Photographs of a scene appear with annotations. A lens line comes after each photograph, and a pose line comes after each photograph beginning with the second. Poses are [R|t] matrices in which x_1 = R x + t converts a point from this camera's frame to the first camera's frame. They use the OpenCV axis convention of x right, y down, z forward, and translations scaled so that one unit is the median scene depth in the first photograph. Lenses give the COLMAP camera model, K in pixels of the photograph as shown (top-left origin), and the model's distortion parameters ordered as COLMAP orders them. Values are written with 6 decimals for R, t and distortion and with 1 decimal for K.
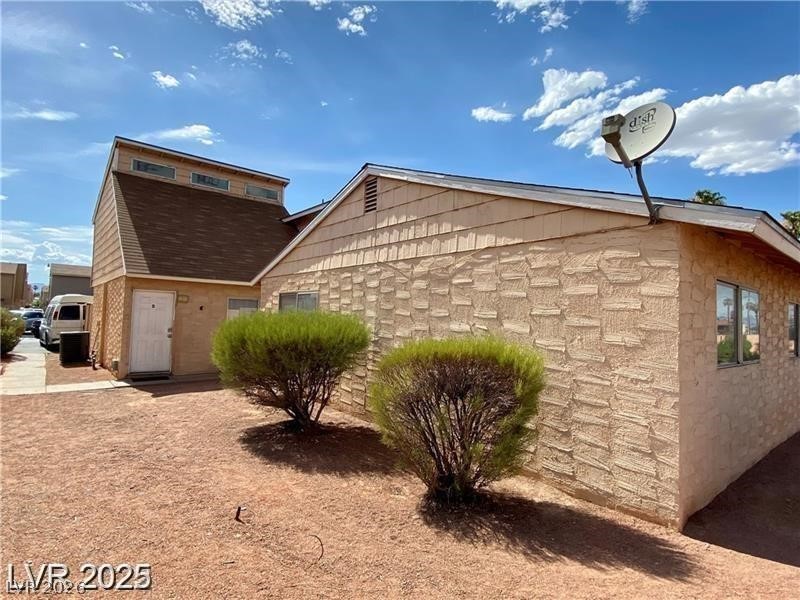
lens RADIAL K [[437.9, 0, 402.2], [0, 437.9, 295.4], [0, 0, 1]] dist [0.005818, -0.009802]
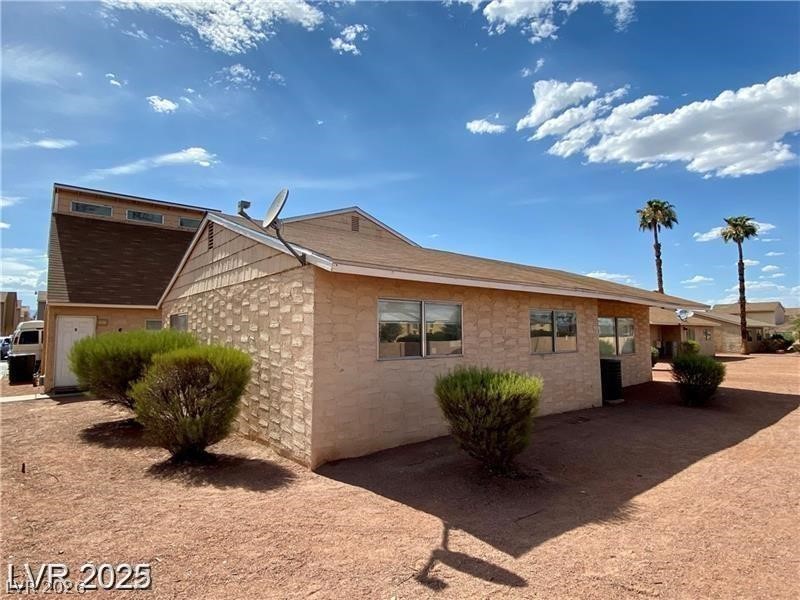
lens RADIAL K [[437.9, 0, 406.2], [0, 437.9, 301.1], [0, 0, 1]] dist [0.005818, -0.009802]
pose [[0.999361, -0.035558, -0.003552, 0.019790], [0.035495, 0.999231, -0.016659, -0.000044], [0.004142, 0.016523, 0.999855, -0.010255]]
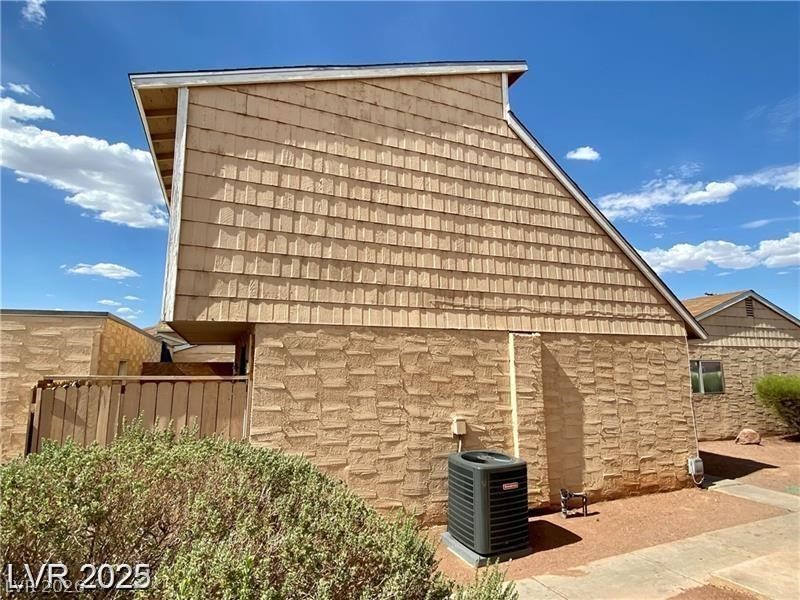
lens RADIAL K [[437.9, 0, 407.4], [0, 437.9, 306.7], [0, 0, 1]] dist [0.005818, -0.009802]
pose [[0.274581, 0.101903, 0.956149, -0.064295], [-0.034773, 0.994771, -0.096033, -0.000418], [-0.960935, -0.006880, 0.276688, 0.055180]]
